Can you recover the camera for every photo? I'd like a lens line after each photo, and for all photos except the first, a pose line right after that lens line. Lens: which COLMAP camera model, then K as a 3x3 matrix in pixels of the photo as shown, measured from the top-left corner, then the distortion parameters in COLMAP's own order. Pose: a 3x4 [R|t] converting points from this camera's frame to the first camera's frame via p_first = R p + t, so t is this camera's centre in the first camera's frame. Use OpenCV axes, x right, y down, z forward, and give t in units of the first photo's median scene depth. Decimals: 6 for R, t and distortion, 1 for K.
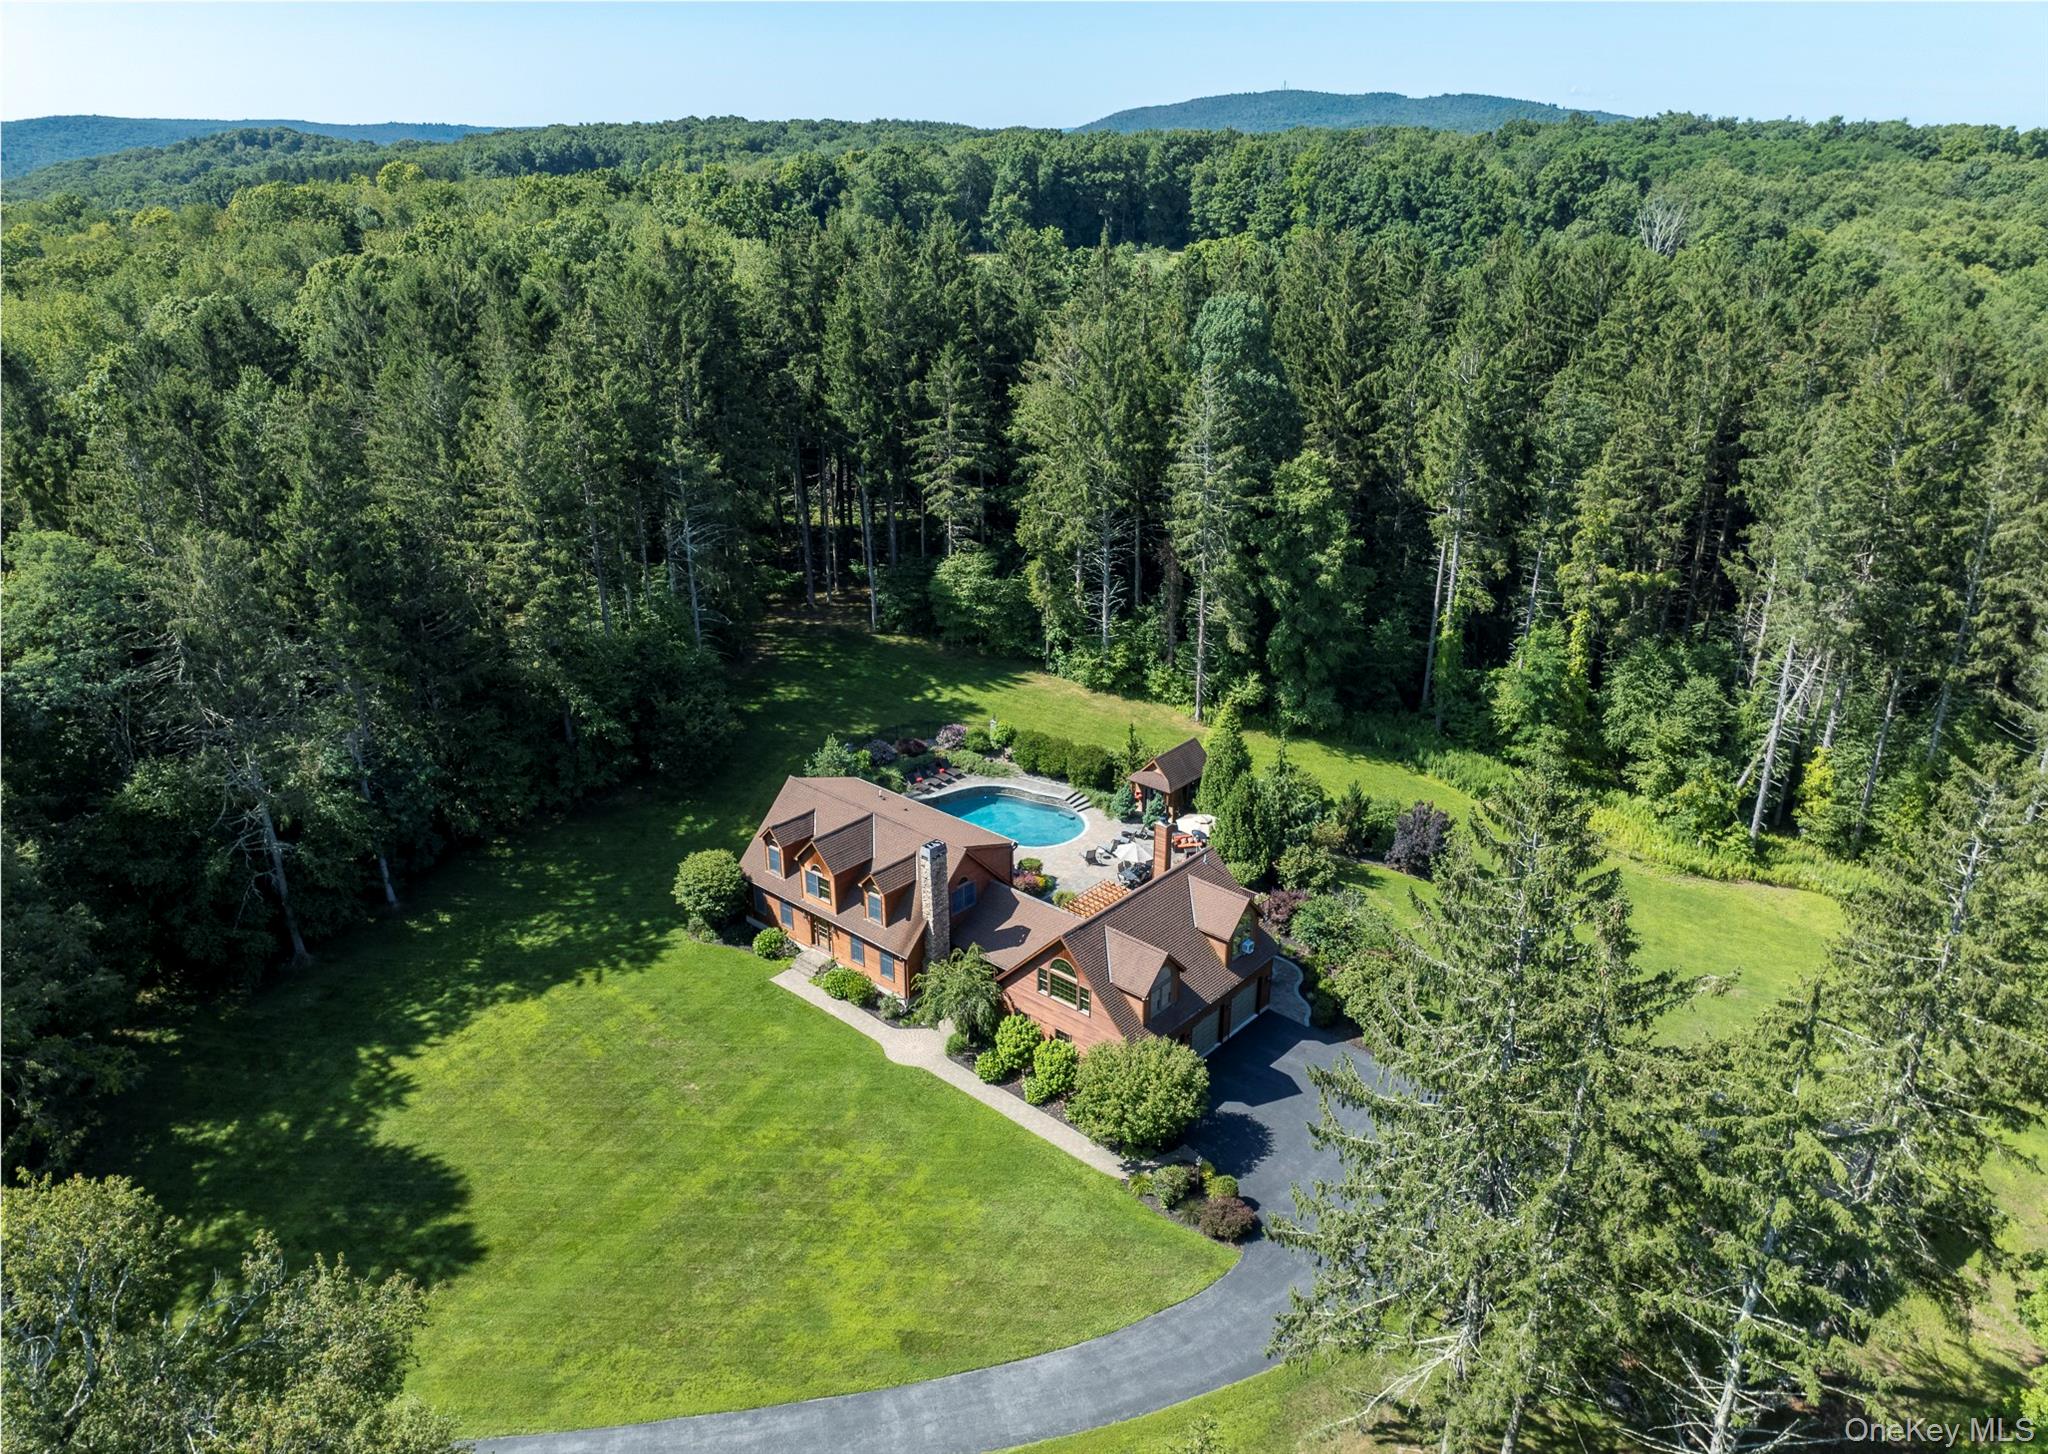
lens RADIAL K [[1452.5, 0, 1032.2], [0, 1452.5, 741.0], [0, 0, 1]] dist [-0.039526, 0.001657]
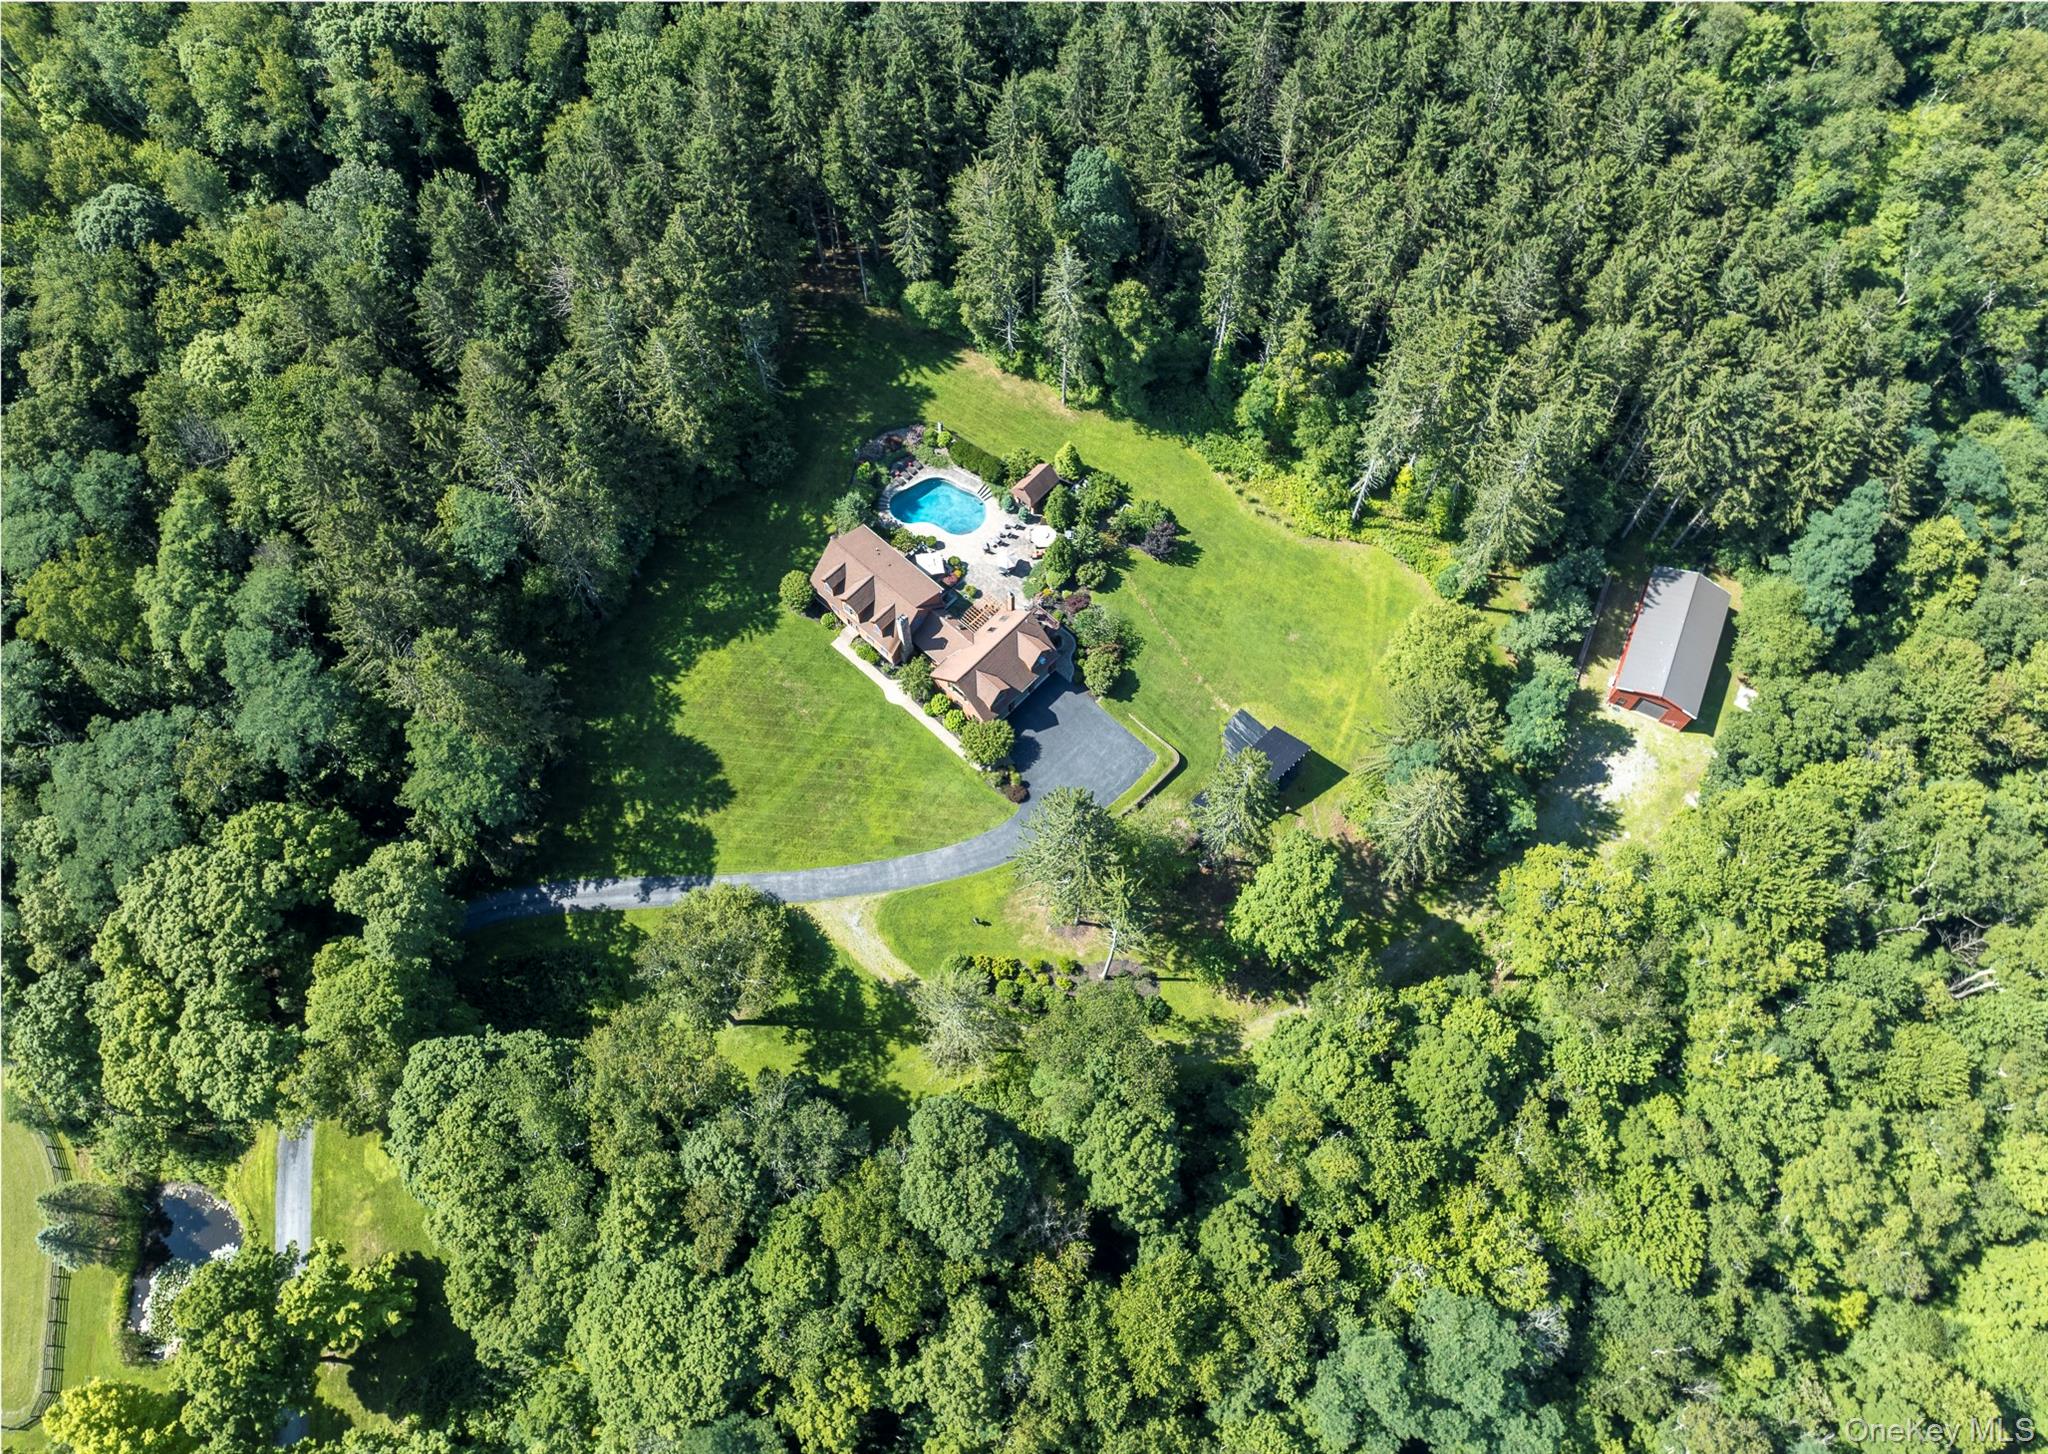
lens RADIAL K [[1452.5, 0, 1032.8], [0, 1452.5, 731.0], [0, 0, 1]] dist [-0.039526, 0.001657]
pose [[0.999688, 0.024950, -0.001225, 0.129074], [-0.018110, 0.757646, 0.652415, -1.166346], [0.017205, -0.652189, 0.757861, -0.735640]]
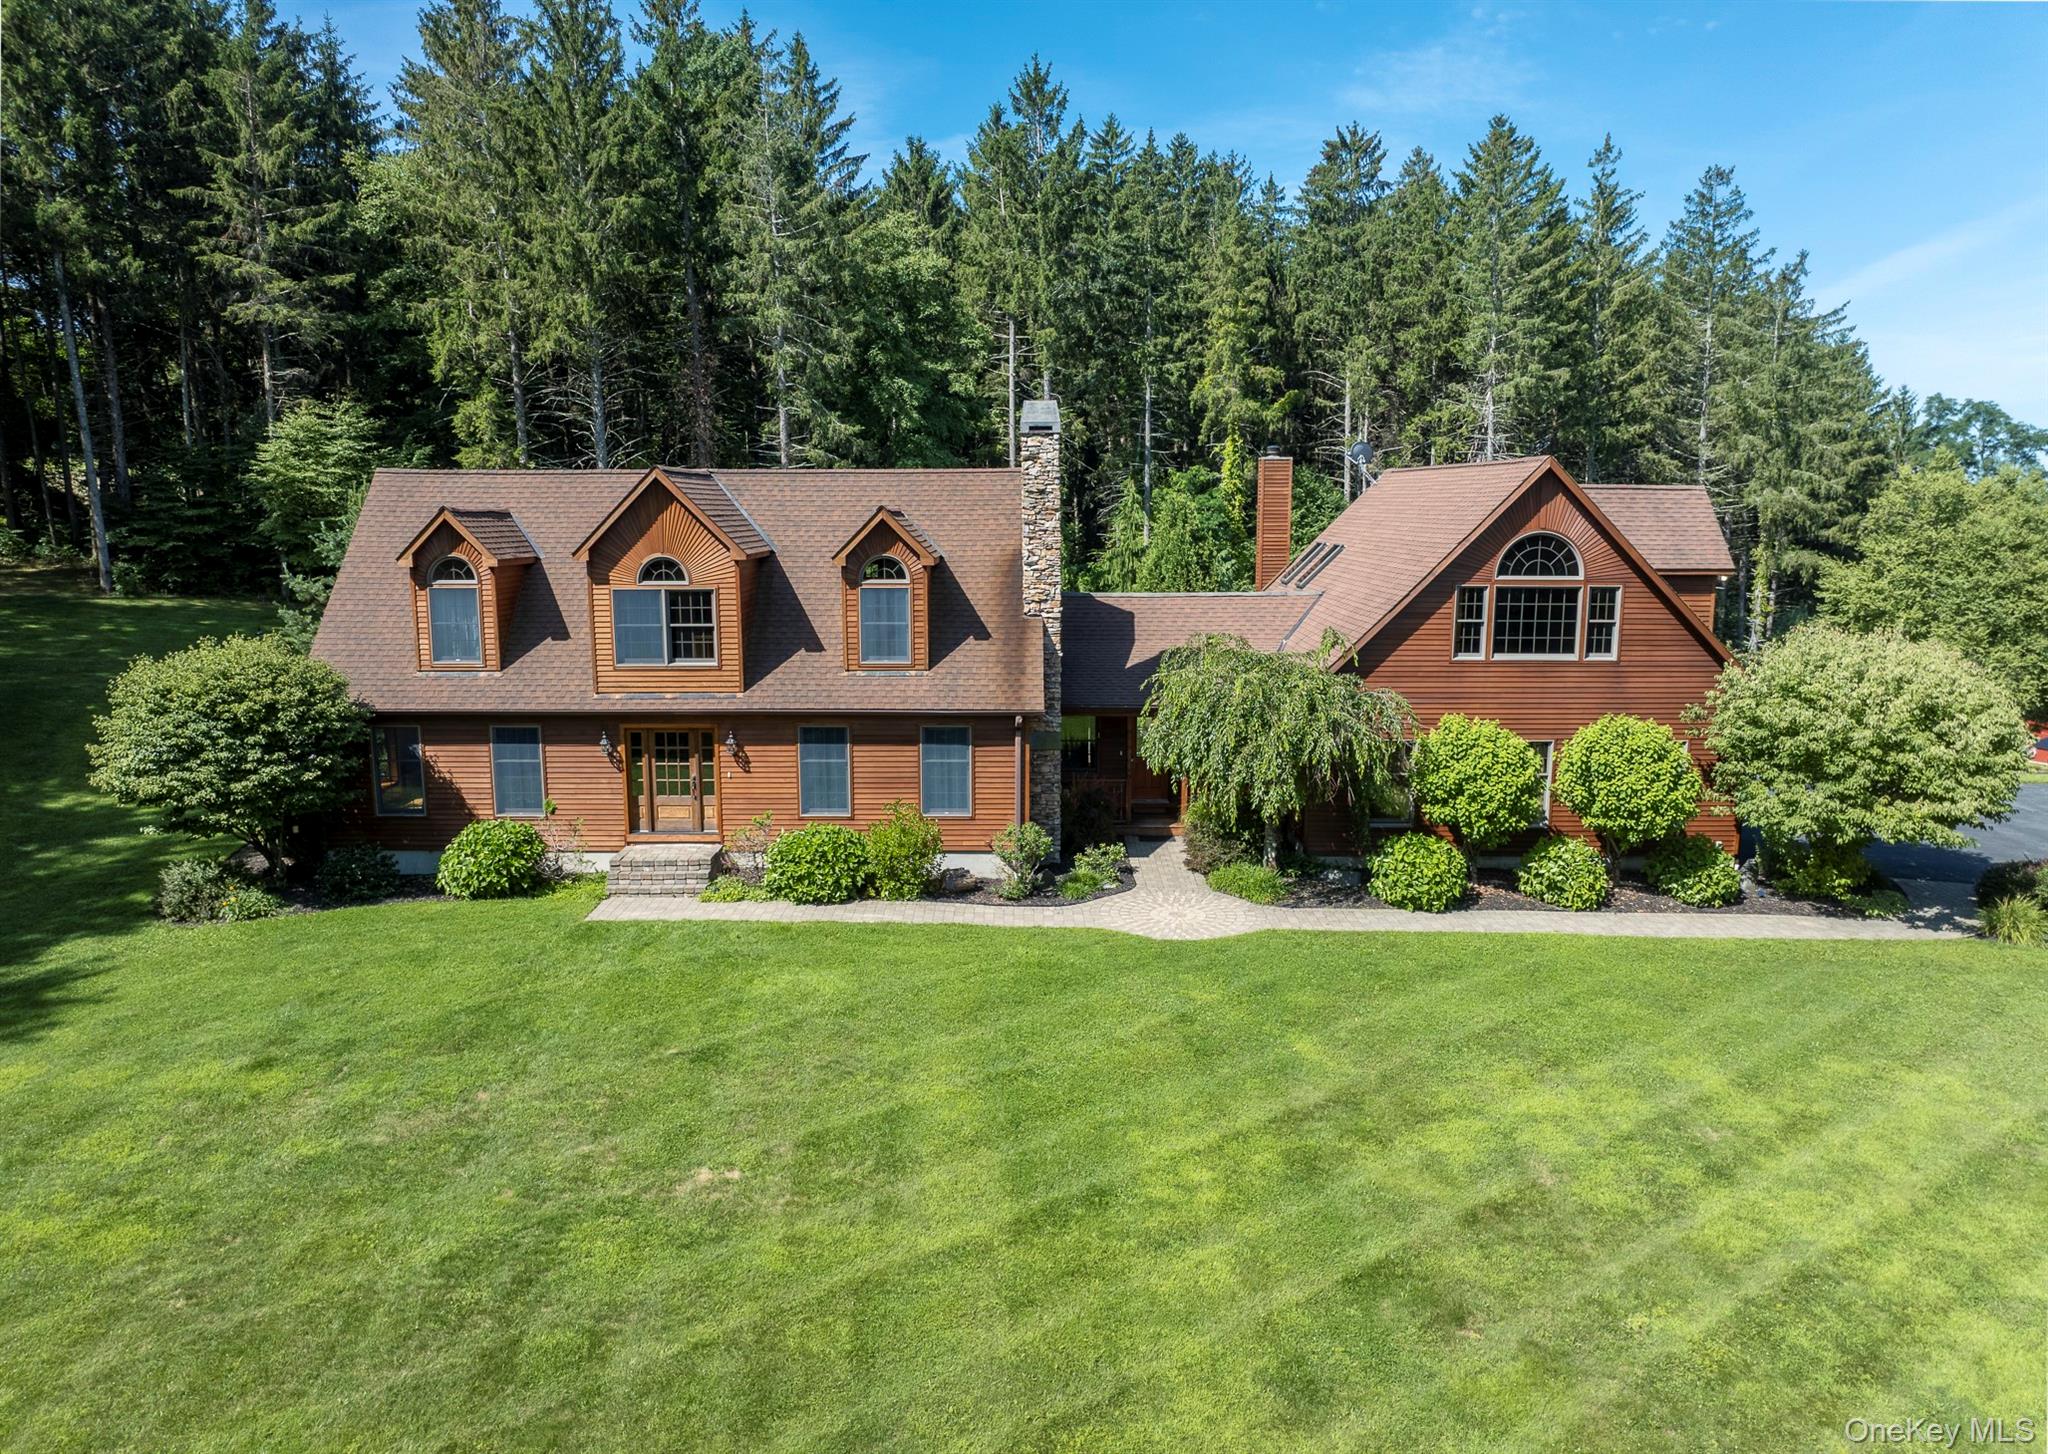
lens RADIAL K [[1452.5, 0, 1027.0], [0, 1452.5, 743.4], [0, 0, 1]] dist [-0.039526, 0.001657]
pose [[0.750980, -0.108386, 0.651369, -0.310186], [0.254798, 0.957606, -0.134421, 0.194735], [-0.609186, 0.266915, 0.746759, 0.696463]]
